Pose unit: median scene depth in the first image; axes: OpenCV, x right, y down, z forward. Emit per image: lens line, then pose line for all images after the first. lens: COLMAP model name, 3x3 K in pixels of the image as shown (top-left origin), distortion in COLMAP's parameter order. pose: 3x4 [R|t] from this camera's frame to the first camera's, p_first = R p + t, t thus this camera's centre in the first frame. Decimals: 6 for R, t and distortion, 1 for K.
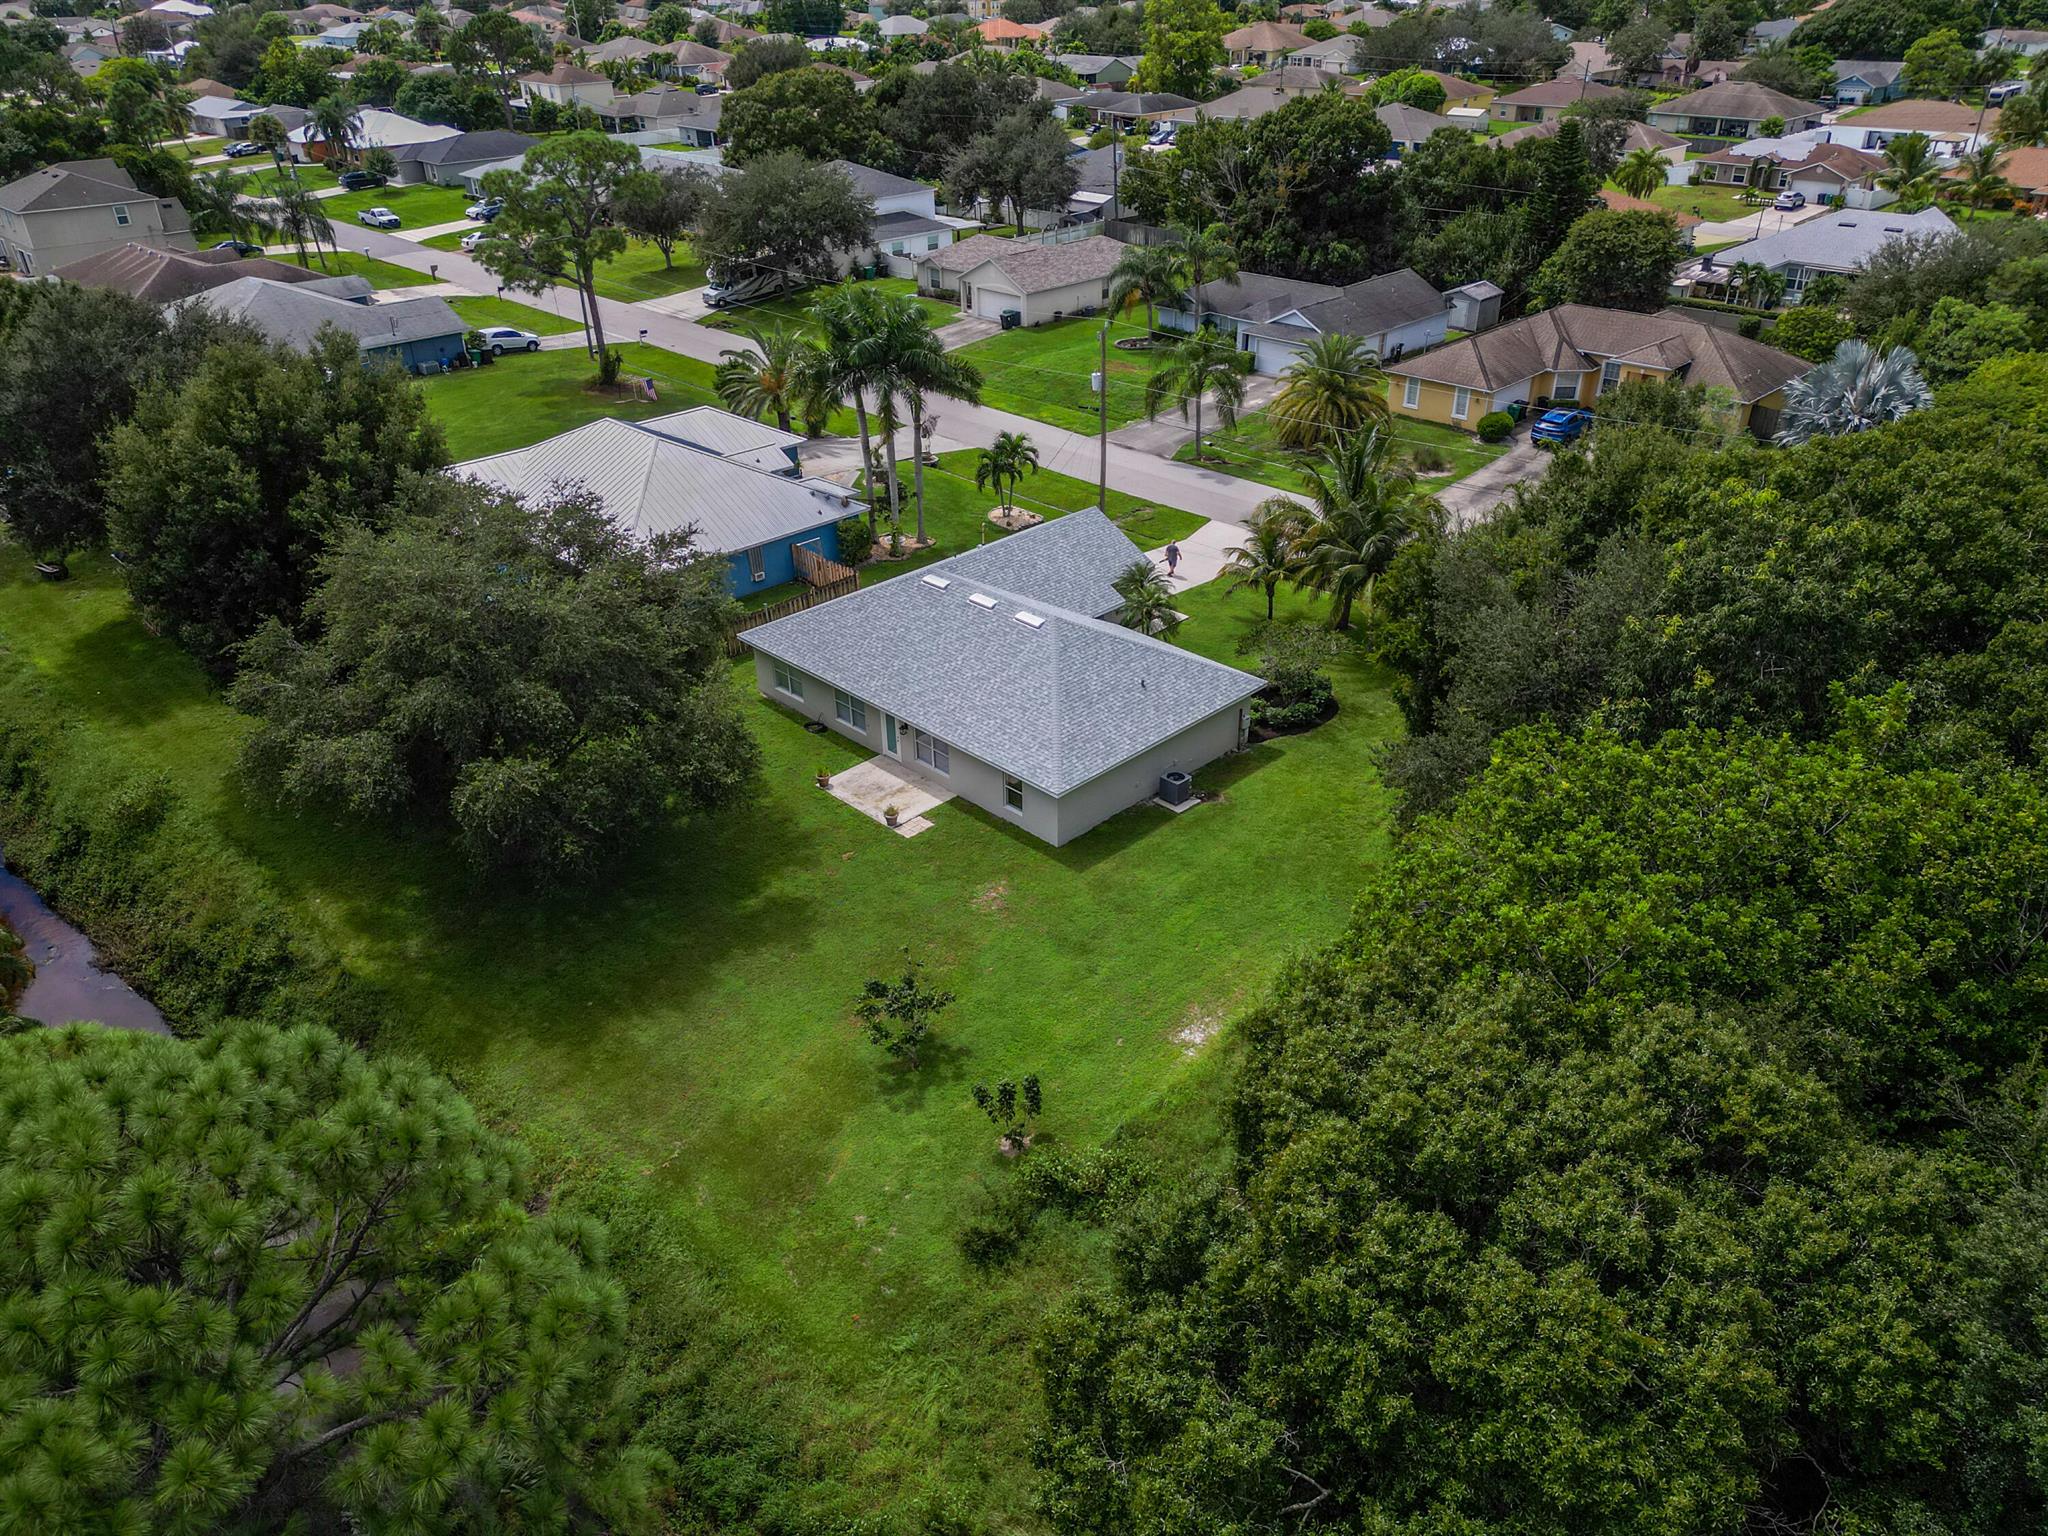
lens RADIAL K [[1444.5, 0, 1025.9], [0, 1444.5, 773.8], [0, 0, 1]] dist [0.037459, -0.031912]
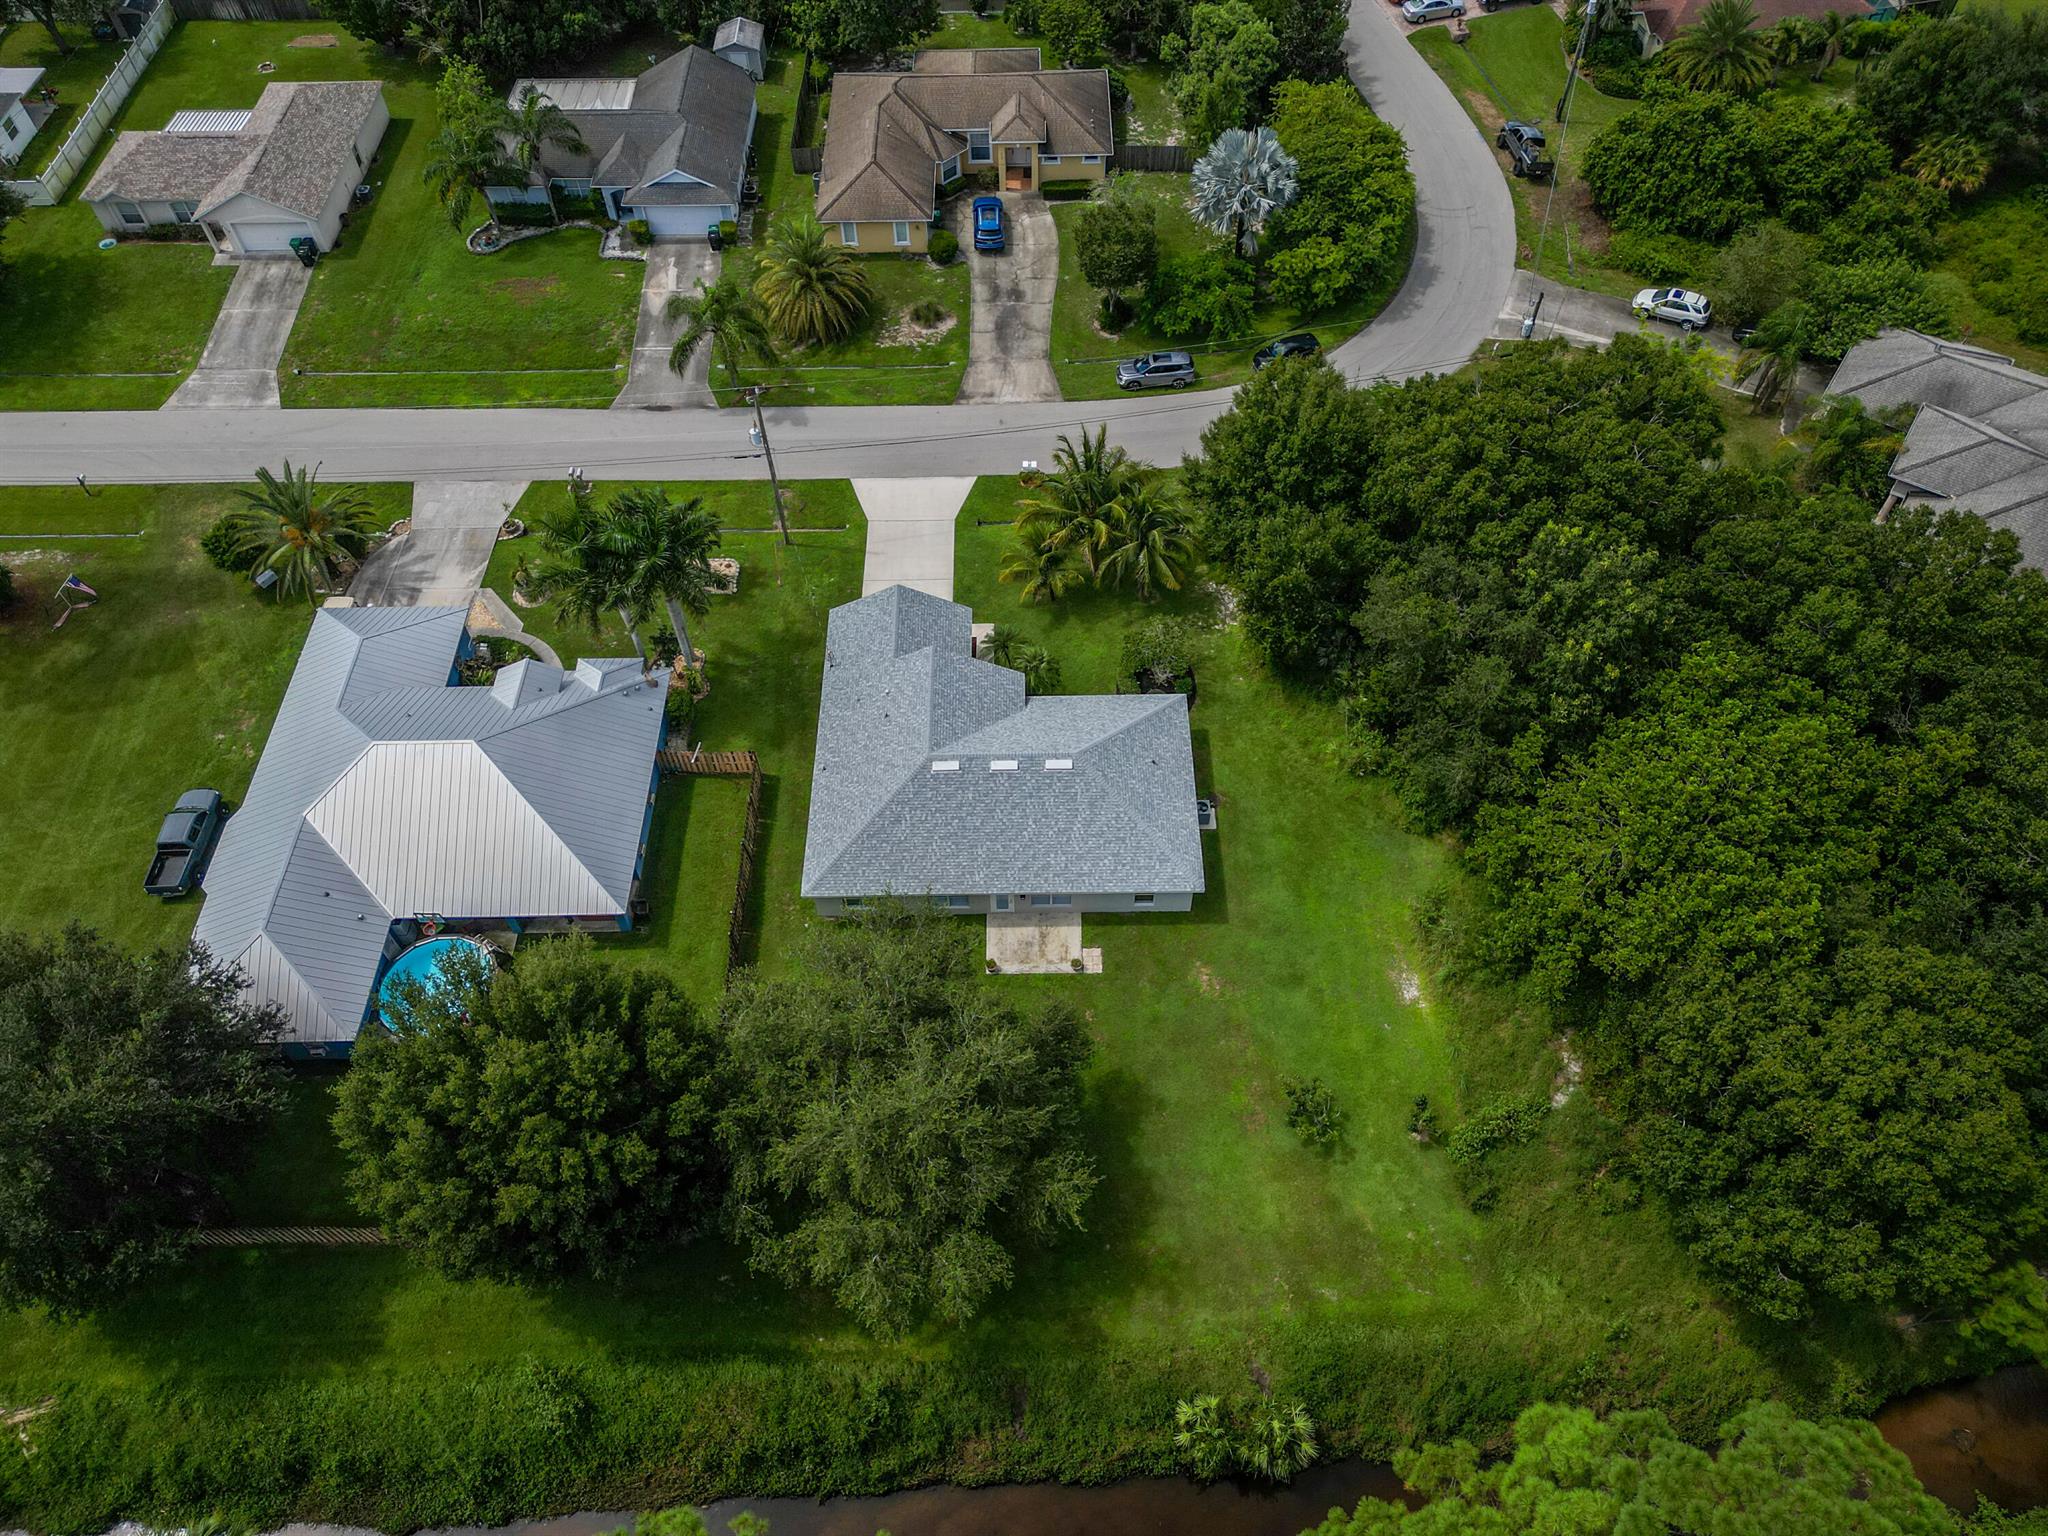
lens RADIAL K [[1444.5, 0, 1022.2], [0, 1444.5, 764.3], [0, 0, 1]] dist [0.037459, -0.031912]
pose [[0.696391, -0.571000, 0.434740, -0.582432], [0.355857, 0.800797, 0.481757, -0.748120], [-0.623222, -0.180787, 0.760862, 0.085848]]
